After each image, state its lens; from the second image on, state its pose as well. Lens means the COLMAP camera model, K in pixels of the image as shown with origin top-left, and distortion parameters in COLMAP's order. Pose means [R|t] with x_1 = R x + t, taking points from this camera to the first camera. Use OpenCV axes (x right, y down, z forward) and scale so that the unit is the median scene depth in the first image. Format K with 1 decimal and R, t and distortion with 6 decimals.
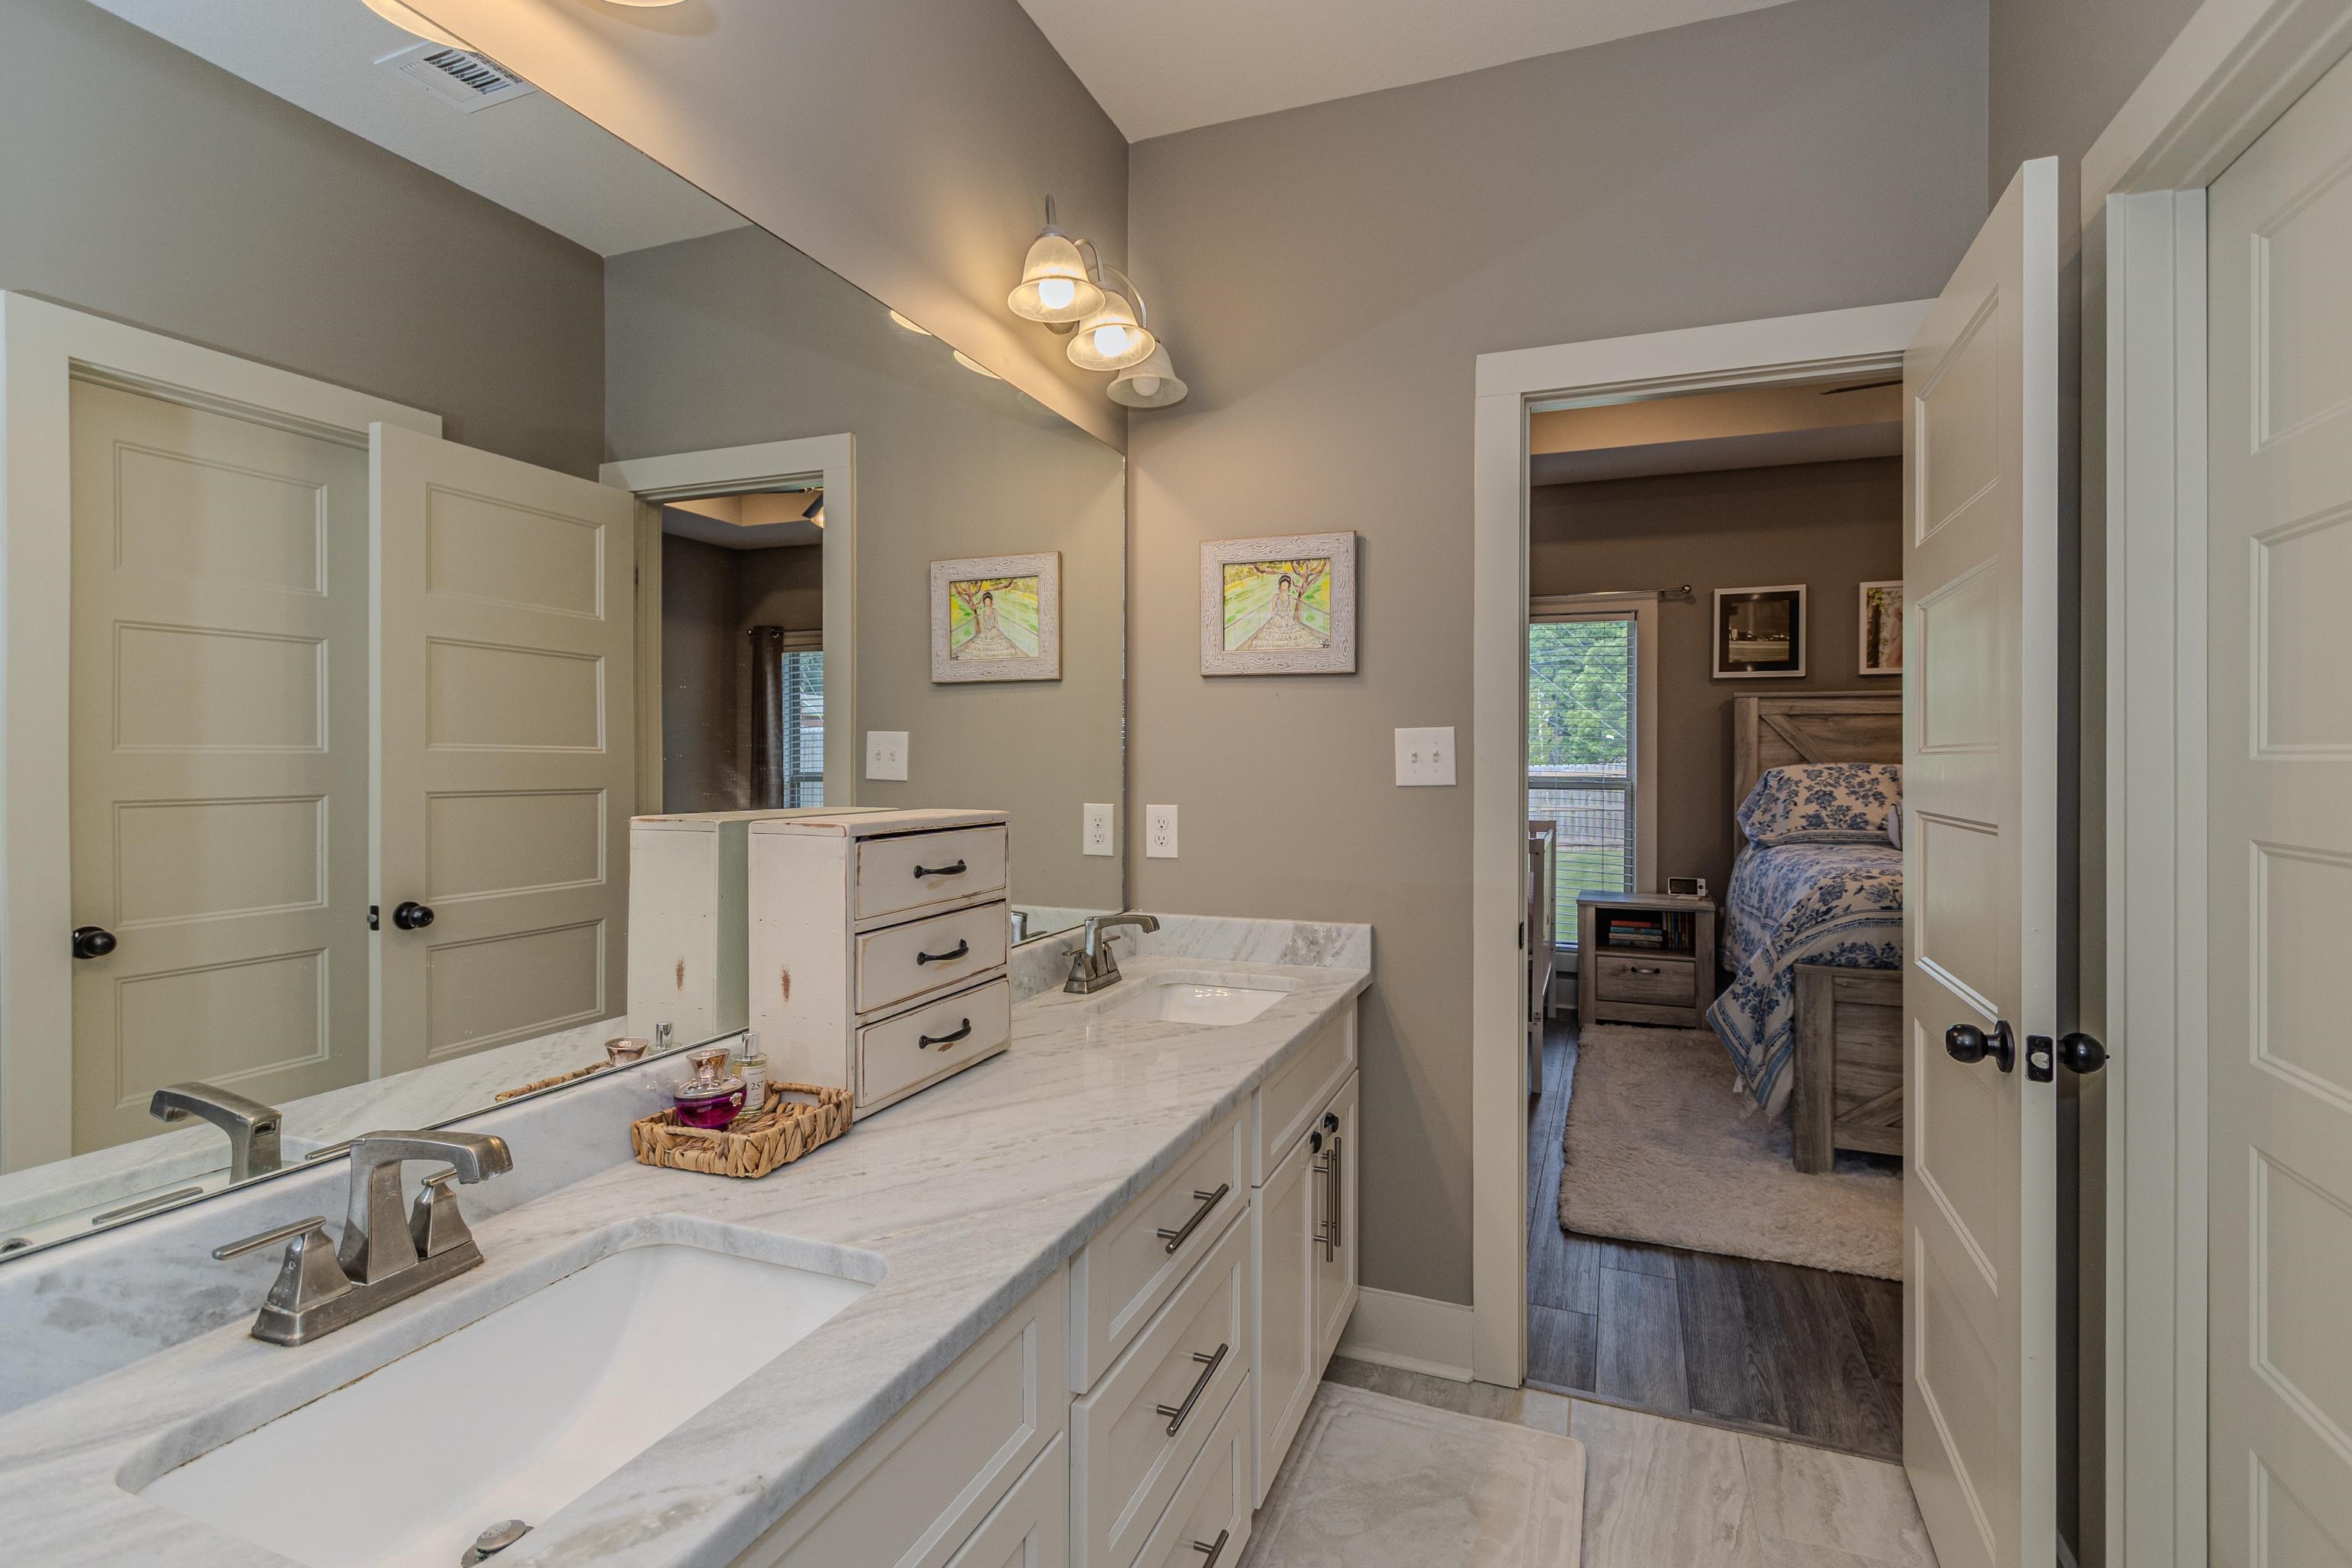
lens RADIAL K [[1119.8, 0, 1161.3], [0, 1119.8, 752.8], [0, 0, 1]] dist [0.002363, -0.000063]
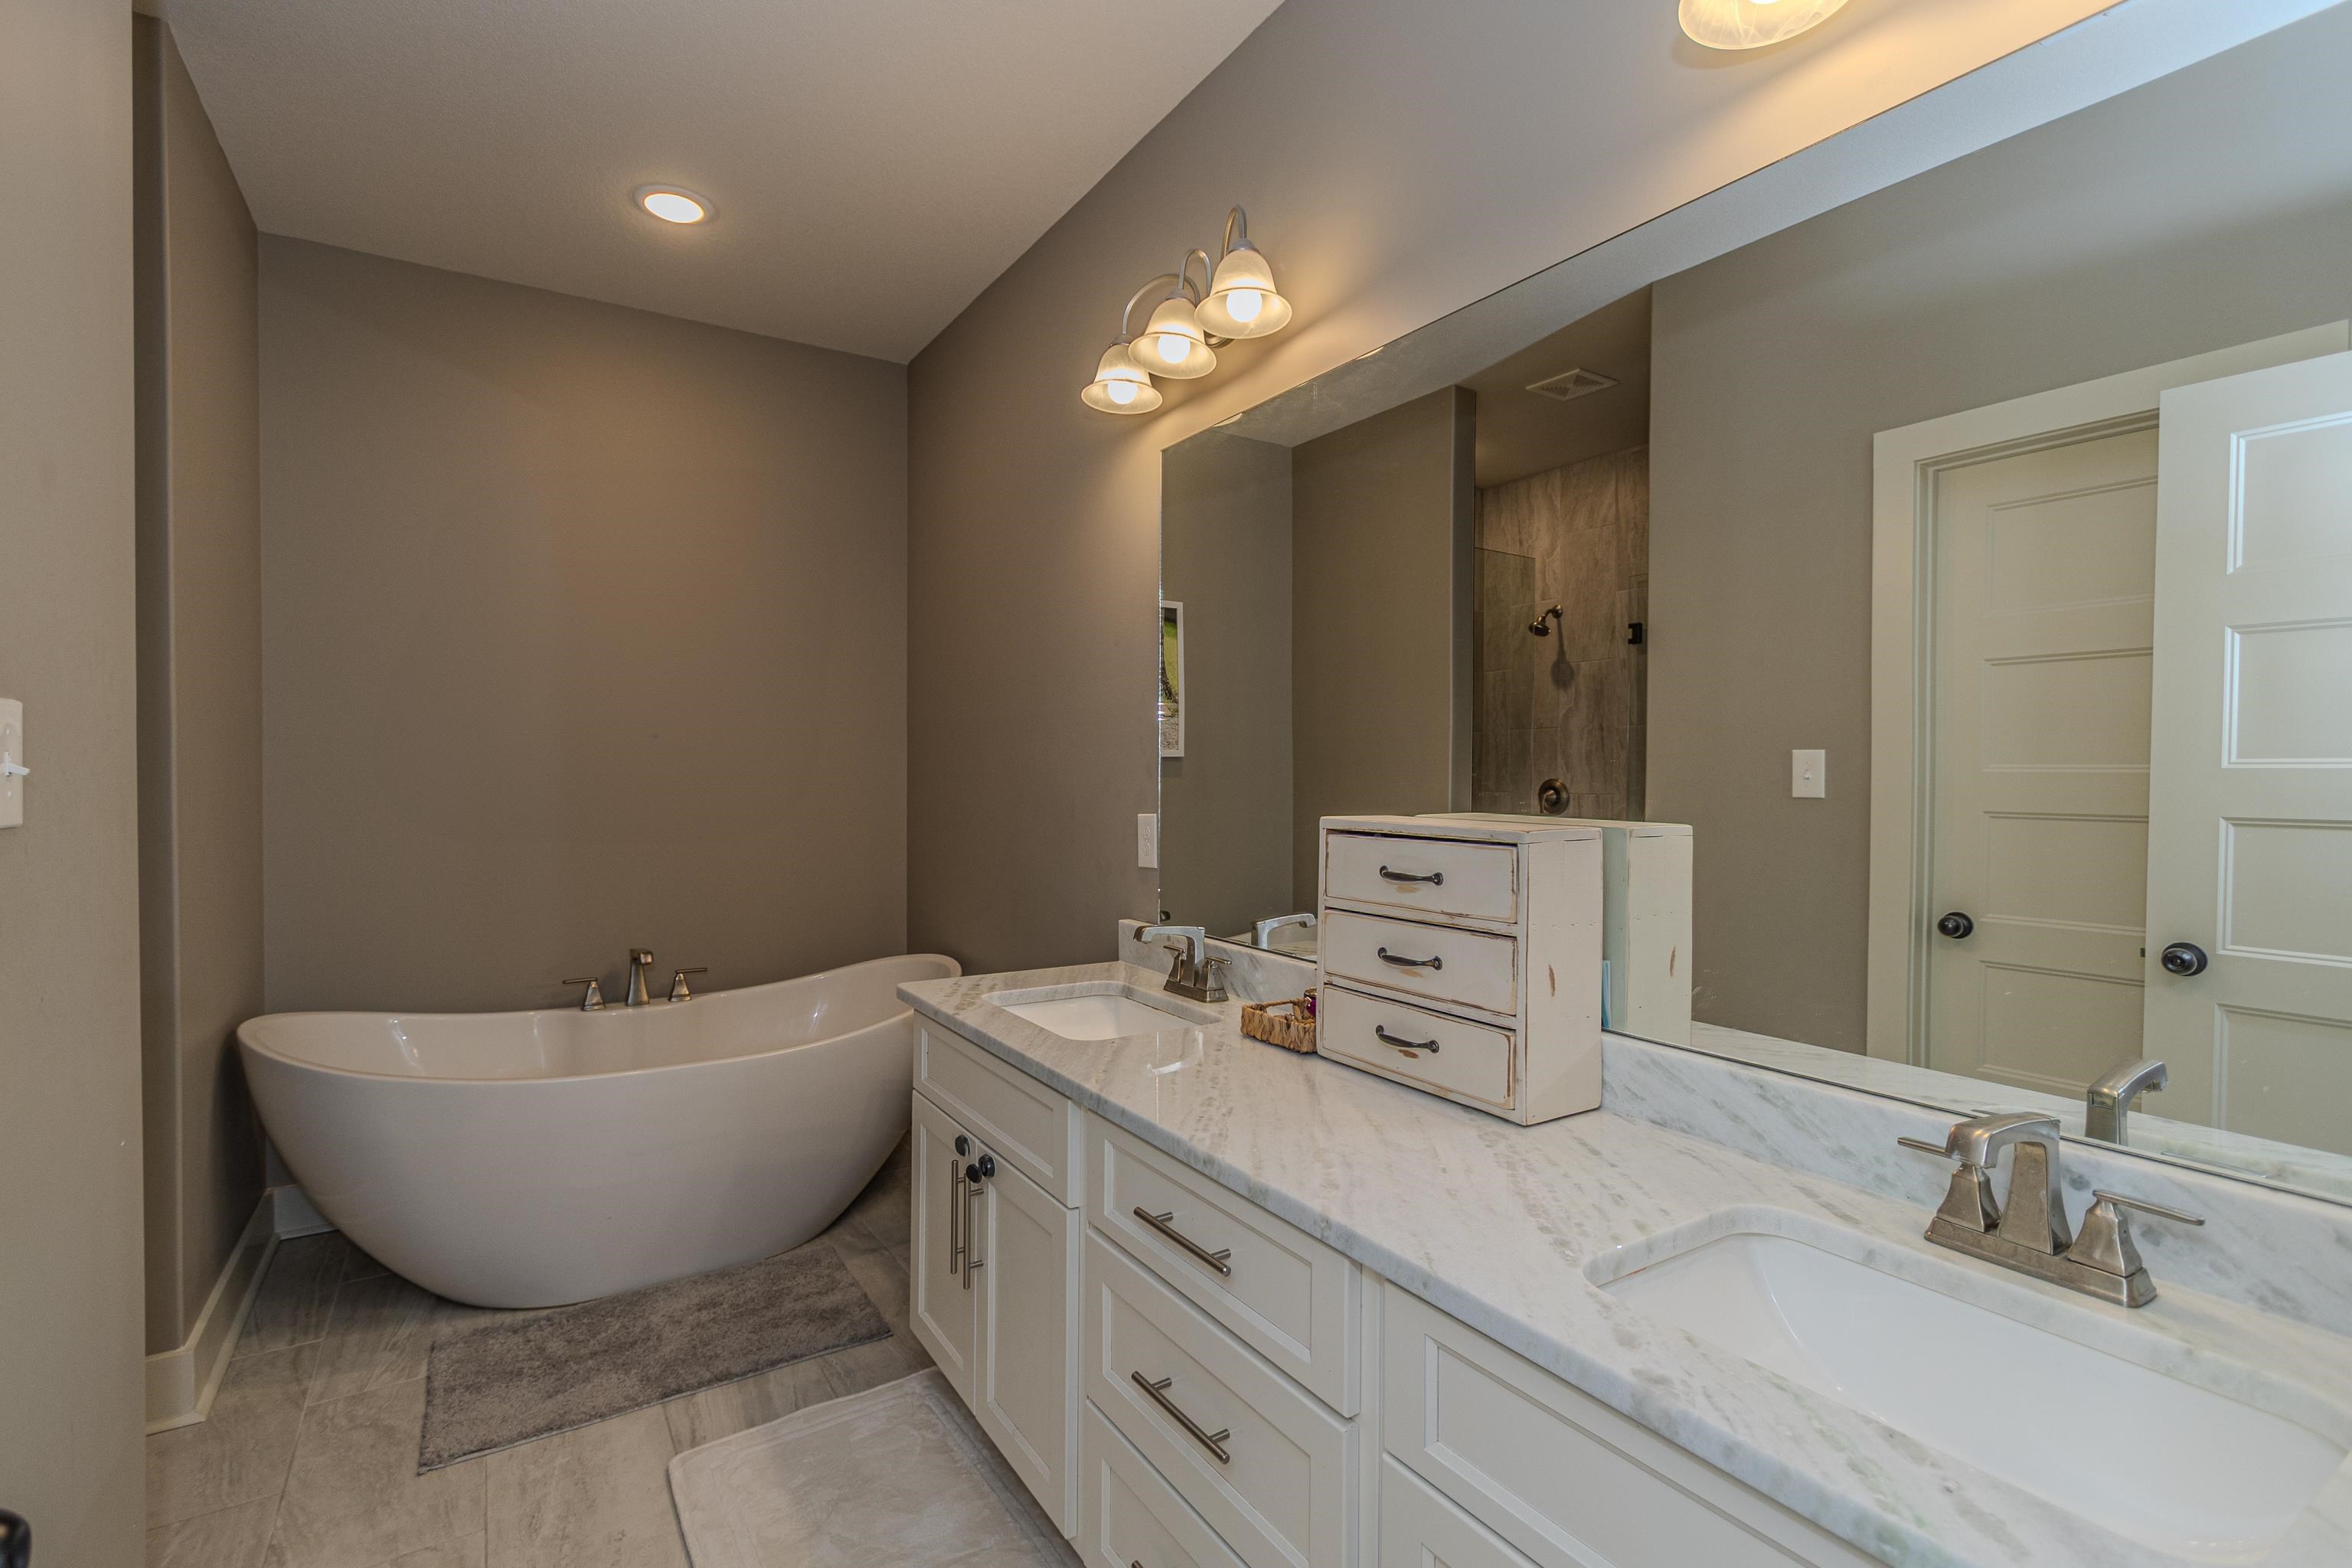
lens RADIAL K [[1119.8, 0, 1161.3], [0, 1119.8, 752.8], [0, 0, 1]] dist [0.002363, -0.000063]
pose [[-0.585458, -0.012646, -0.810604, 1.131080], [-0.001587, 0.999894, -0.014453, 0.011661], [0.810701, -0.007175, -0.585416, 2.114441]]
